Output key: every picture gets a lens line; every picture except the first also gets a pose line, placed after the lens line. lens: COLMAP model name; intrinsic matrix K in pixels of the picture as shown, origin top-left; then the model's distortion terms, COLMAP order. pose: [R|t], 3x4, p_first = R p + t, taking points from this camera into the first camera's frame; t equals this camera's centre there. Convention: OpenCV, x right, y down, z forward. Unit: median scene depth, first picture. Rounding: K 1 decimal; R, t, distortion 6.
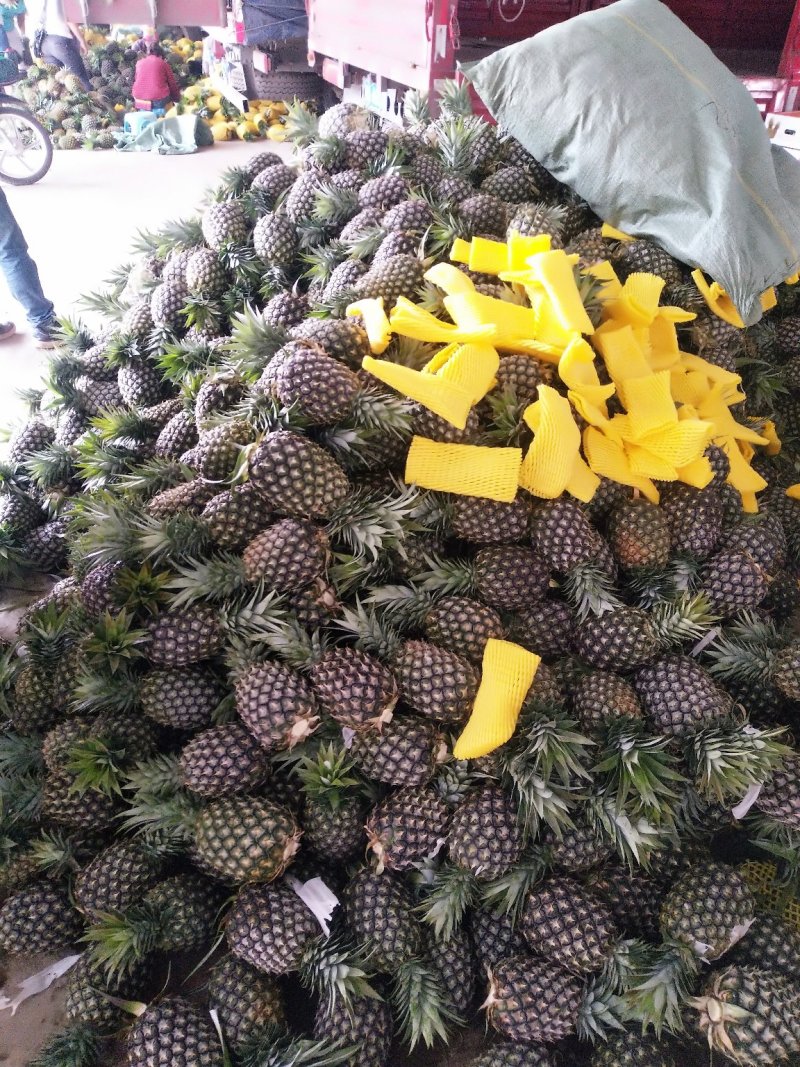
lens RADIAL K [[811.6, 0, 401.1], [0, 811.6, 522.5], [0, 0, 1]] dist [0.083141, -0.117453]
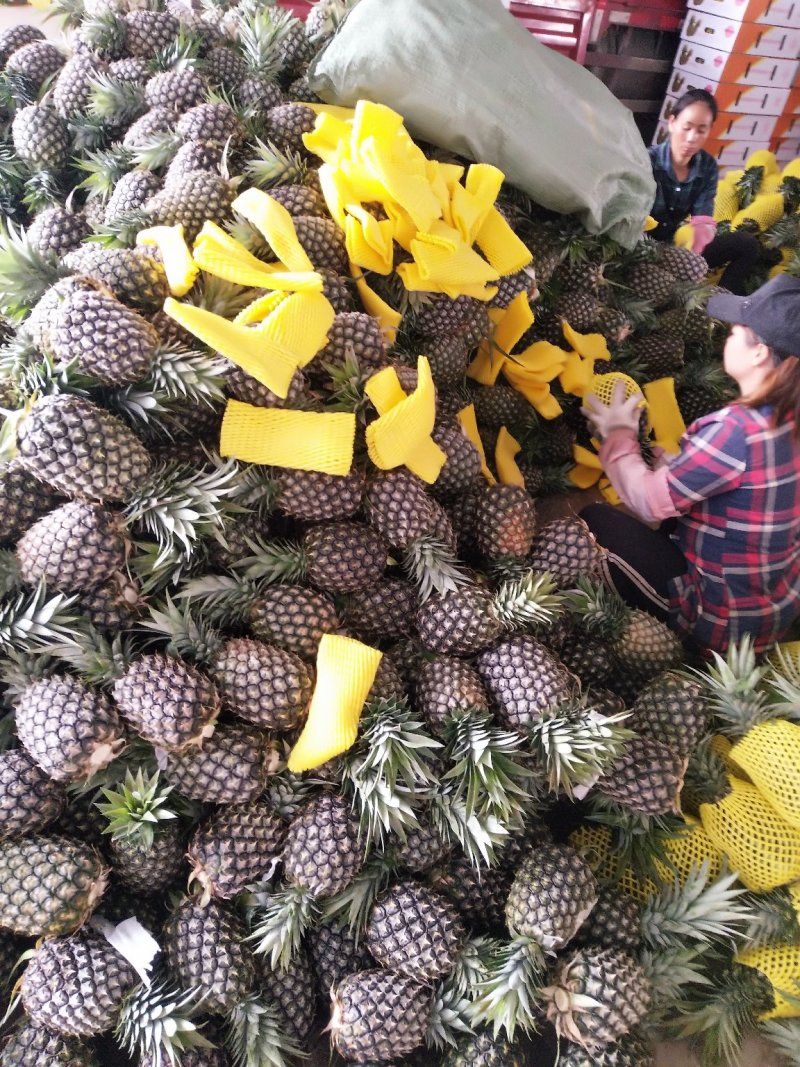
lens RADIAL K [[811.6, 0, 413.7], [0, 811.6, 517.3], [0, 0, 1]] dist [0.083141, -0.117453]
pose [[0.969324, -0.035654, 0.243188, -0.009195], [0.011780, 0.995025, 0.098931, -0.069866], [-0.245505, -0.093032, 0.964921, 0.123895]]
